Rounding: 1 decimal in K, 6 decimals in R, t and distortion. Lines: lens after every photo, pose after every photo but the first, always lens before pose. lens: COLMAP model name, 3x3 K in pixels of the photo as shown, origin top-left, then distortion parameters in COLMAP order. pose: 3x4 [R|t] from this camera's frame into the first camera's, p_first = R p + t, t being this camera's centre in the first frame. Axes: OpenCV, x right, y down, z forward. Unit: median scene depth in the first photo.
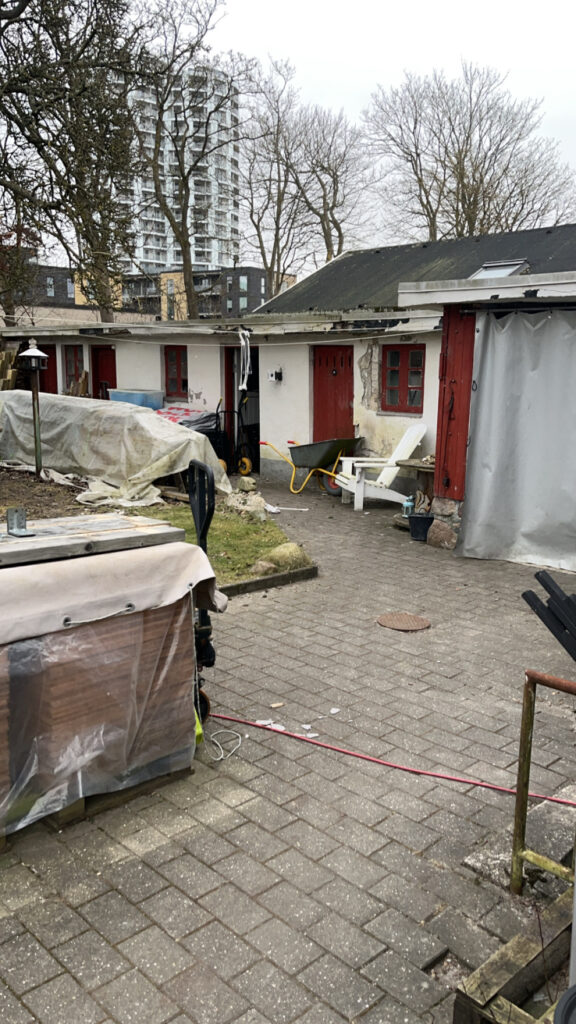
lens RADIAL K [[813.3, 0, 306.2], [0, 813.3, 539.7], [0, 0, 1]] dist [0.063930, -0.083238]
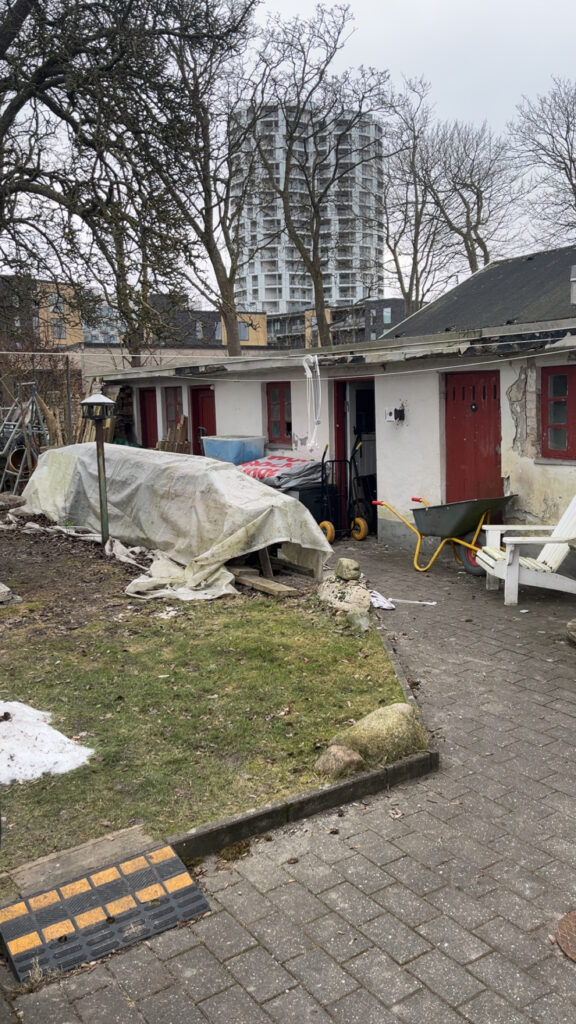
lens RADIAL K [[801.9, 0, 288.0], [0, 801.9, 512.0], [0, 0, 1]] dist [0.047310, -0.087789]
pose [[0.978550, -0.014177, -0.205519, 0.019373], [0.000231, 0.997704, -0.067723, -0.064155], [0.206007, 0.066223, 0.976307, 0.272714]]
